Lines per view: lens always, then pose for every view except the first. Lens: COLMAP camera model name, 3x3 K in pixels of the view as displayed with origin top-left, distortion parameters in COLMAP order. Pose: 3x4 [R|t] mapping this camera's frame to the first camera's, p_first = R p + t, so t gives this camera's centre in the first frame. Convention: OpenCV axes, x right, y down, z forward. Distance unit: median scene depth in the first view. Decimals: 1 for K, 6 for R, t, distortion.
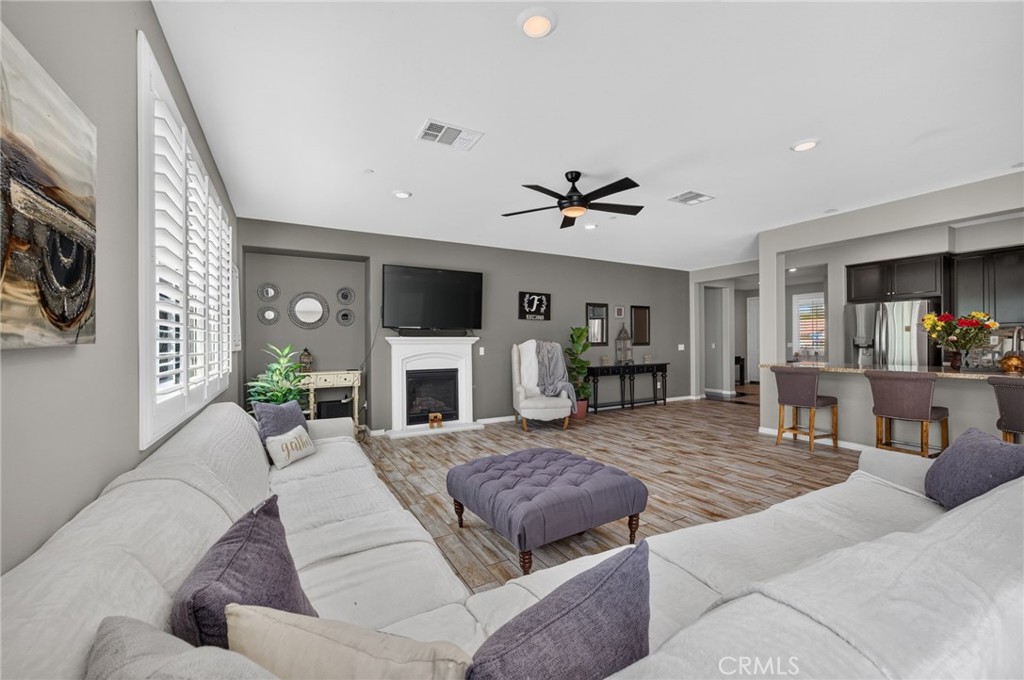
lens RADIAL K [[408.3, 0, 512.0], [0, 408.3, 340.0], [0, 0, 1]] dist [-0.023413, 0.014364]
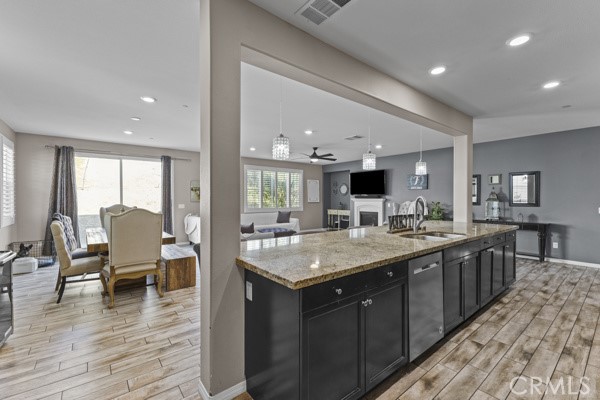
lens RADIAL K [[259.7, 0, 298.8], [0, 259.7, 201.1], [0, 0, 1]] dist [0.019049, -0.008303]
pose [[0.157298, 0.016962, -0.987405, 1.368430], [0.001421, 0.999848, 0.017402, -0.022059], [0.987550, -0.004141, 0.157250, 0.362794]]
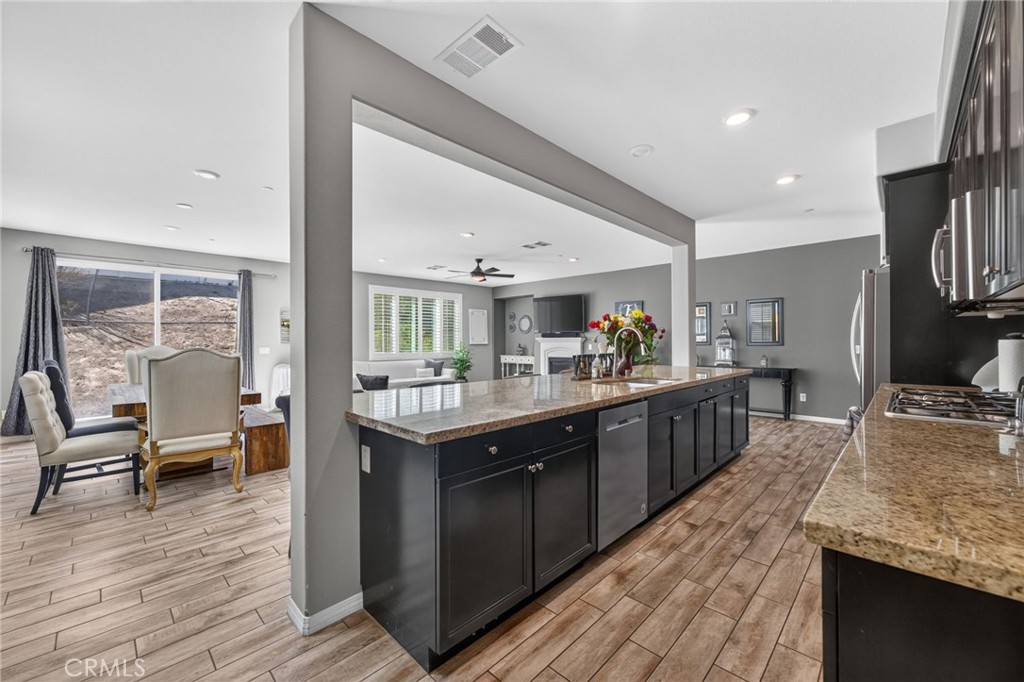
lens RADIAL K [[406.0, 0, 508.9], [0, 406.0, 341.6], [0, 0, 1]] dist [-0.020402, 0.013739]
pose [[0.276015, 0.005871, -0.961135, 1.398569], [0.005824, 0.999953, 0.007781, -0.006546], [0.961136, -0.007745, 0.275968, 0.374496]]
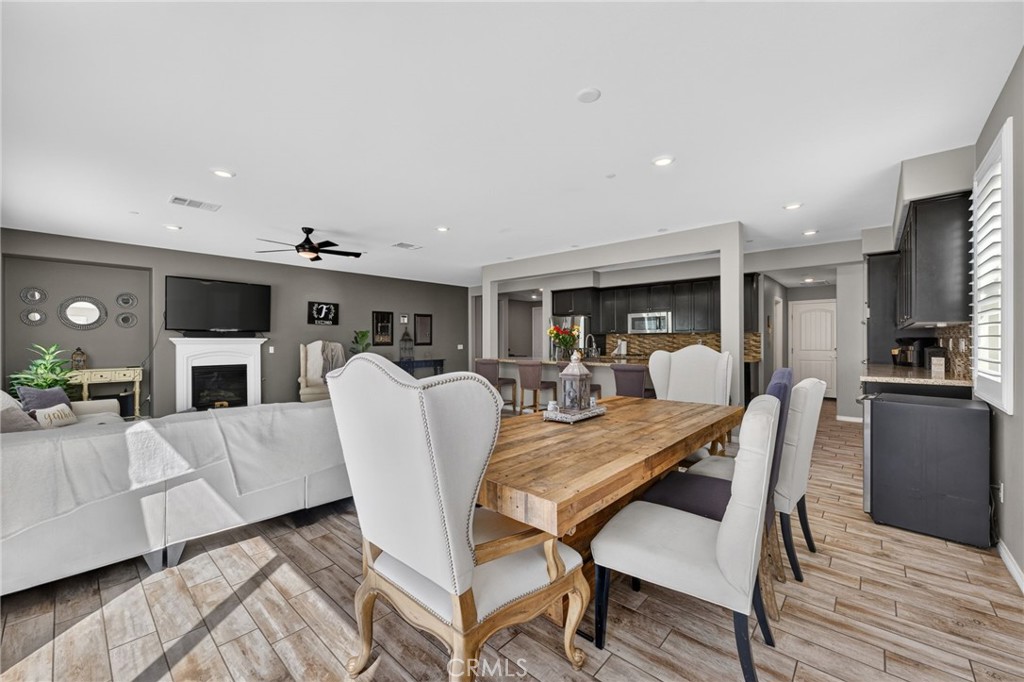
lens RADIAL K [[405.4, 0, 508.6], [0, 405.4, 342.6], [0, 0, 1]] dist [-0.001211, 0.003781]
pose [[0.949707, 0.002176, 0.313132, 0.248688], [-0.003730, 0.999984, 0.004364, -0.003110], [-0.313118, -0.005312, 0.949700, -0.406136]]
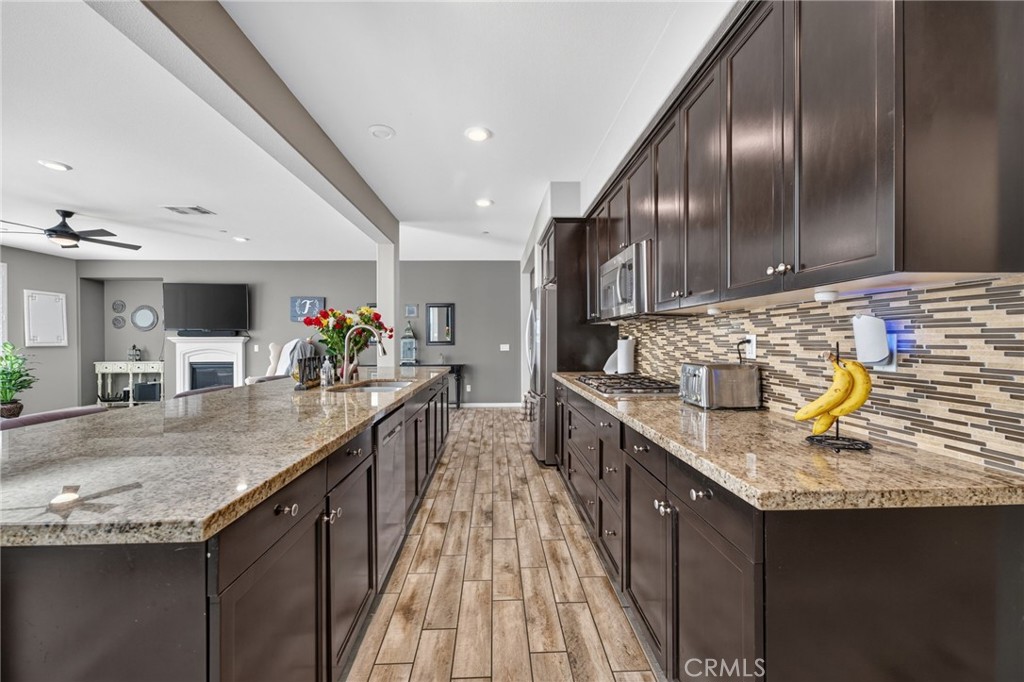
lens RADIAL K [[406.0, 0, 508.9], [0, 406.0, 341.6], [0, 0, 1]] dist [-0.020402, 0.013739]
pose [[0.889248, 0.005211, -0.457396, 1.291592], [-0.000999, 0.999955, 0.009450, -0.005993], [0.457424, -0.007946, 0.889213, 0.325548]]
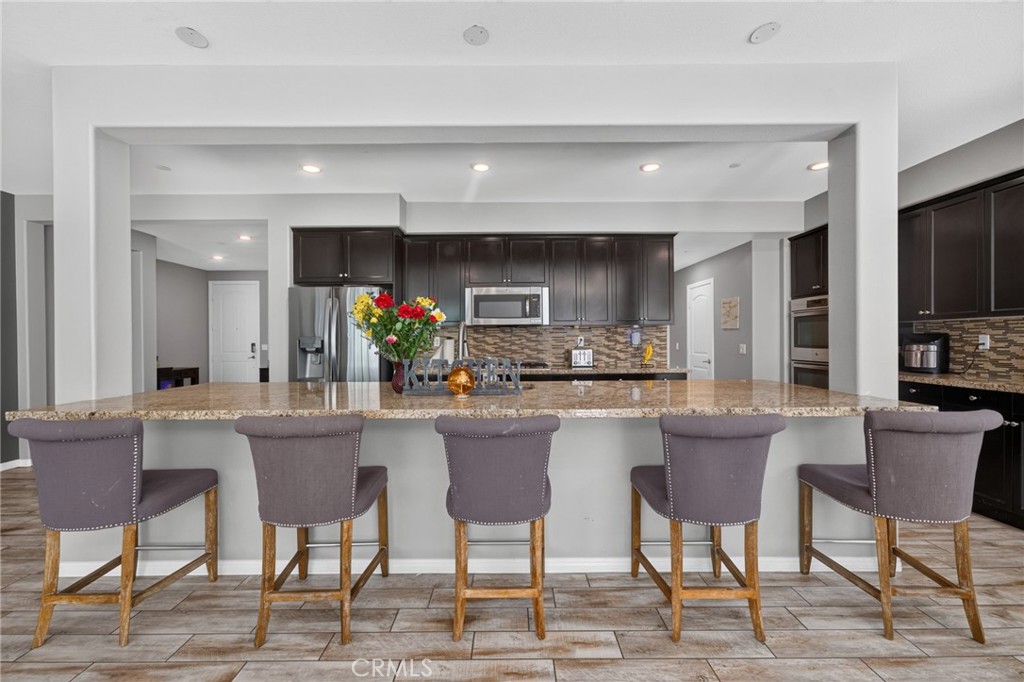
lens RADIAL K [[405.4, 0, 508.6], [0, 405.4, 342.6], [0, 0, 1]] dist [-0.001211, 0.003781]
pose [[0.494374, -0.004425, 0.869238, 0.488771], [-0.001849, 0.999979, 0.006142, -0.002020], [-0.869248, -0.004644, 0.494355, 0.420964]]
